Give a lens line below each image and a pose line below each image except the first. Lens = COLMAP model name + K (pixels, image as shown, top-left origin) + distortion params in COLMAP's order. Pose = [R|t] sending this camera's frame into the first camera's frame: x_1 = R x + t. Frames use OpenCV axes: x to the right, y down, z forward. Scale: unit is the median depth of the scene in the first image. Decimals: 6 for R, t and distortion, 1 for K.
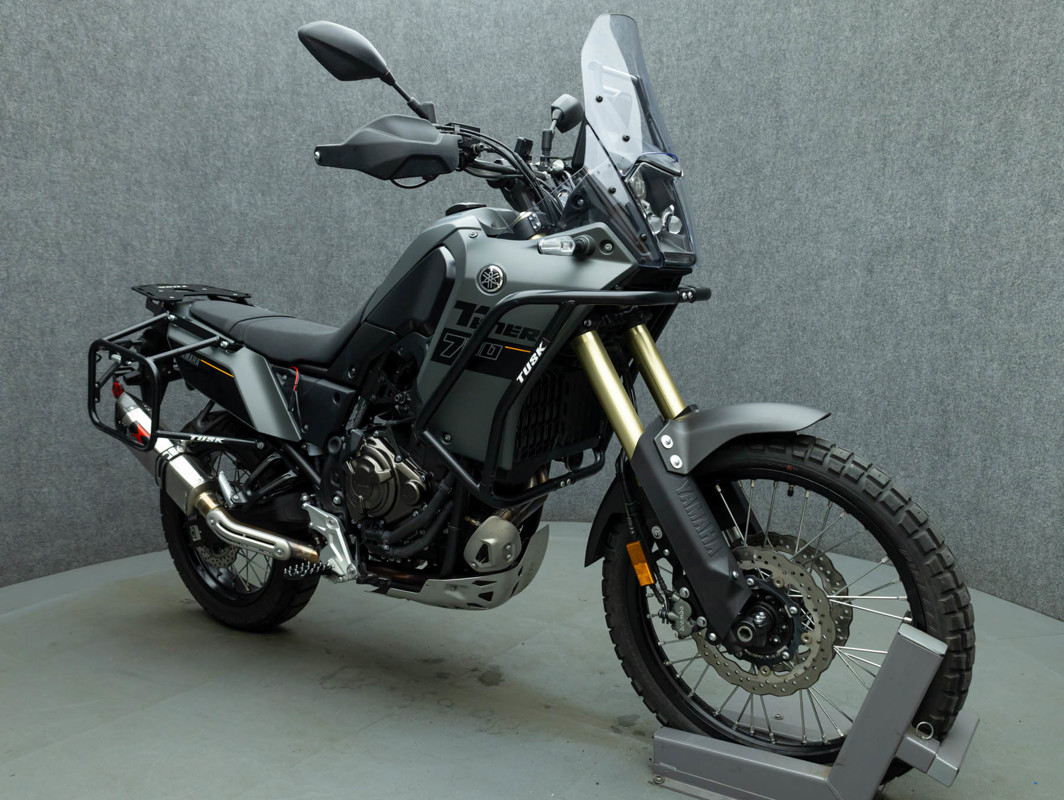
lens RADIAL K [[847.2, 0, 525.8], [0, 847.2, 414.1], [0, 0, 1]] dist [0.007603, 0.004356]
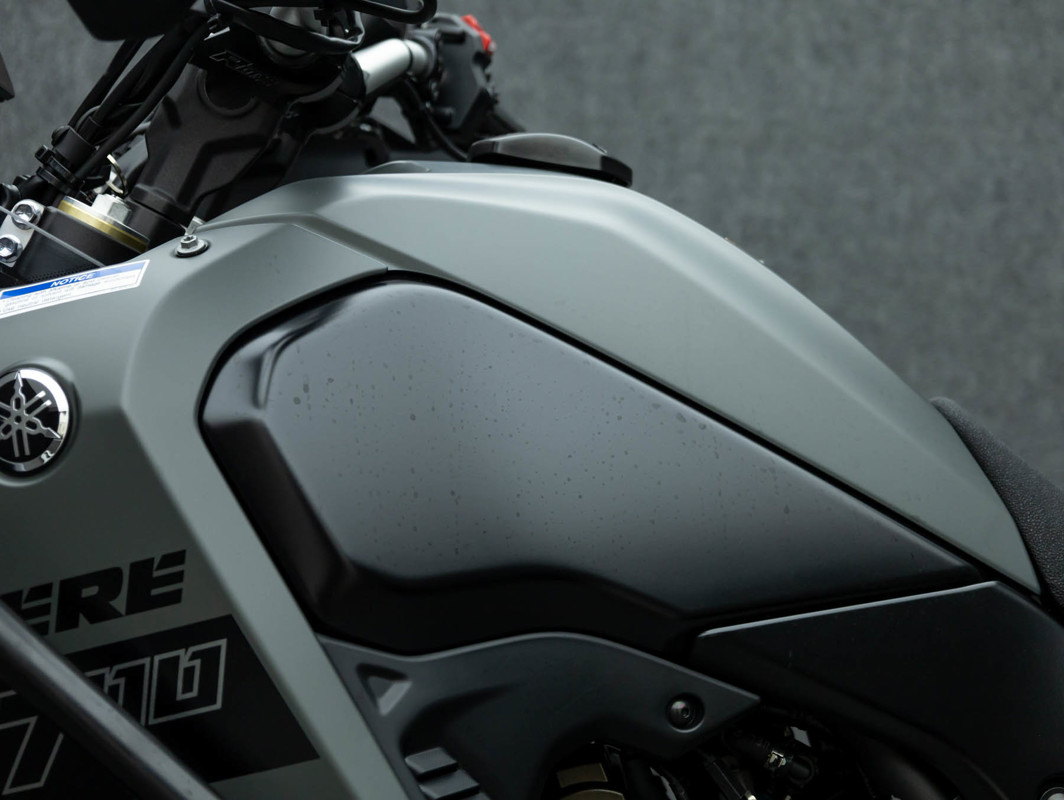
lens RADIAL K [[2404.5, 0, 532.0], [0, 2404.5, 400.0], [0, 0, 1]] dist [0.055305, -0.275640]
pose [[0.983294, -0.002777, -0.182004, -0.036397], [-0.013889, 0.995824, -0.090229, -0.064176], [0.181494, 0.091249, 0.979149, 0.216090]]
